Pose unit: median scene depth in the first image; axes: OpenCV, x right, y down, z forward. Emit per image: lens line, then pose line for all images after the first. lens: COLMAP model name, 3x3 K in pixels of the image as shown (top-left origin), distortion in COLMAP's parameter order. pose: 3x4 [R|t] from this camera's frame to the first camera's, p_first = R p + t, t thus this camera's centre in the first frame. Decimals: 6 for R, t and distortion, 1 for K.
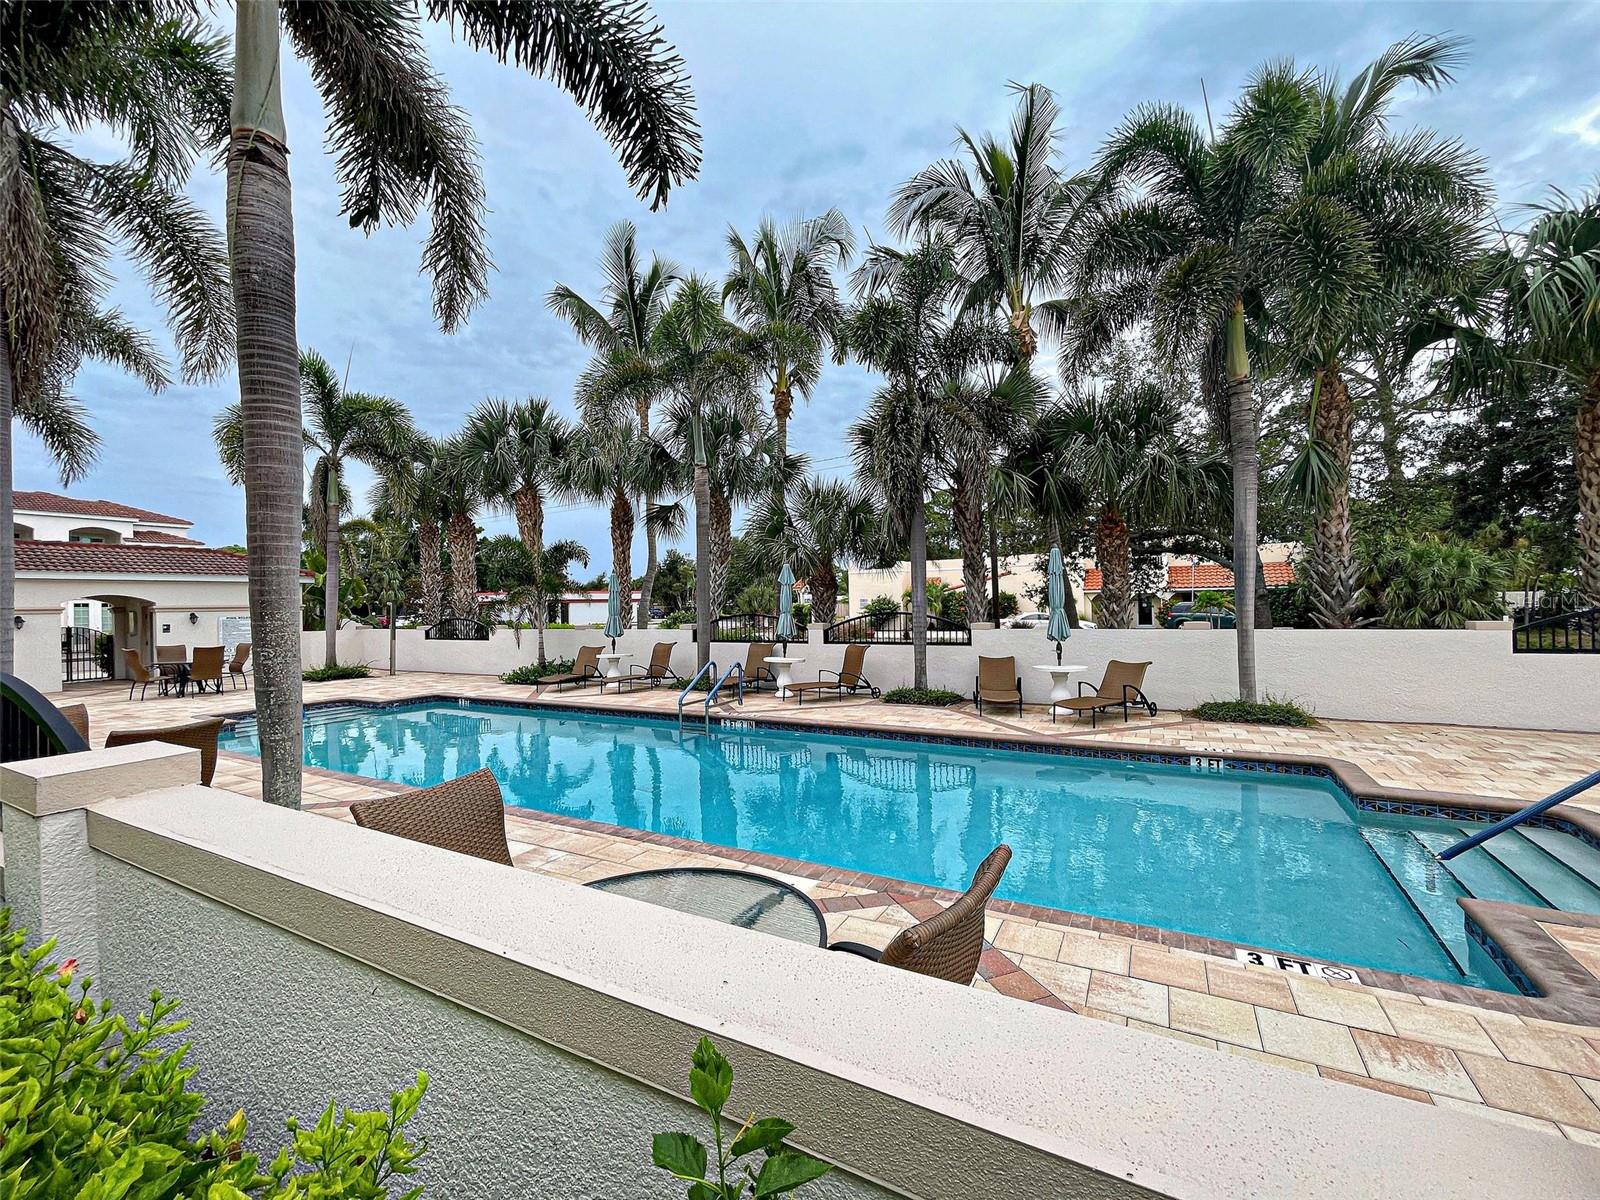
lens RADIAL K [[667.9, 0, 811.7], [0, 667.9, 594.9], [0, 0, 1]] dist [-0.006991, 0.000865]
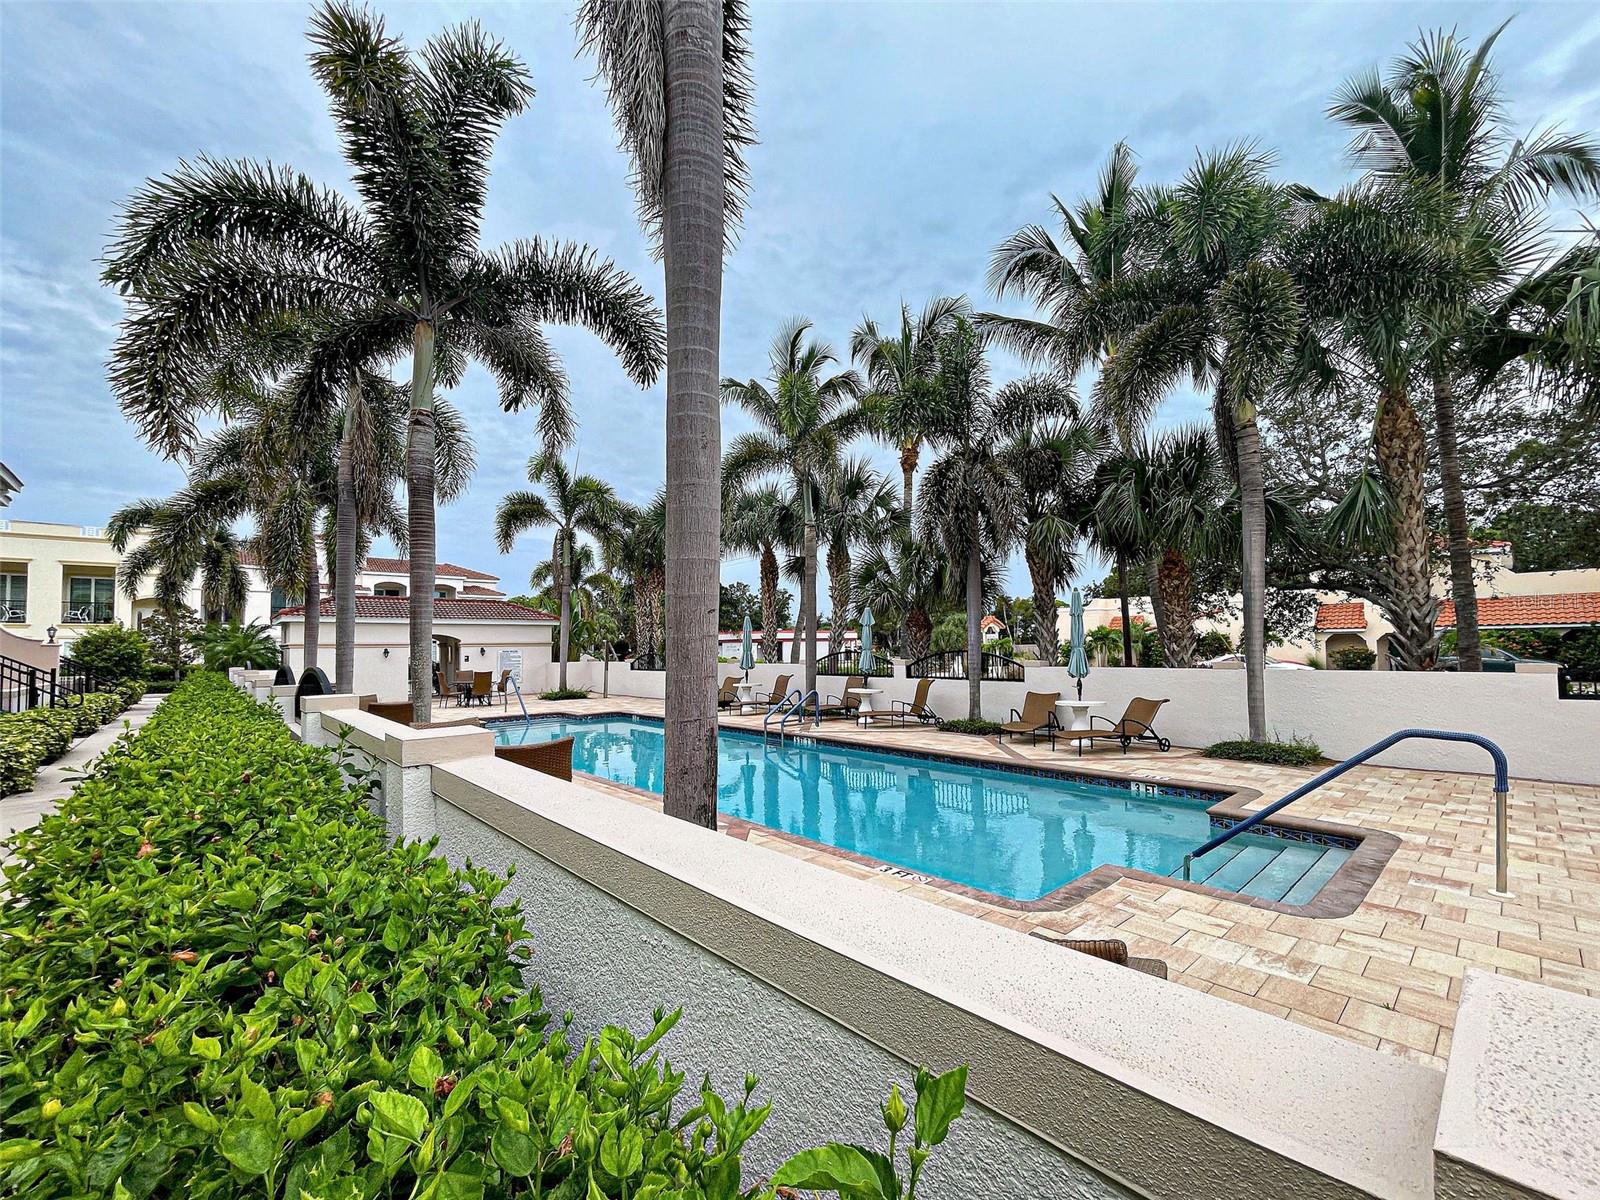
lens RADIAL K [[667.9, 0, 793.1], [0, 667.9, 615.7], [0, 0, 1]] dist [-0.006991, 0.000865]
pose [[0.941512, -0.009199, -0.336855, 0.253476], [-0.000007, 0.999627, -0.027319, -0.001293], [0.336980, 0.025723, 0.941160, -0.143545]]
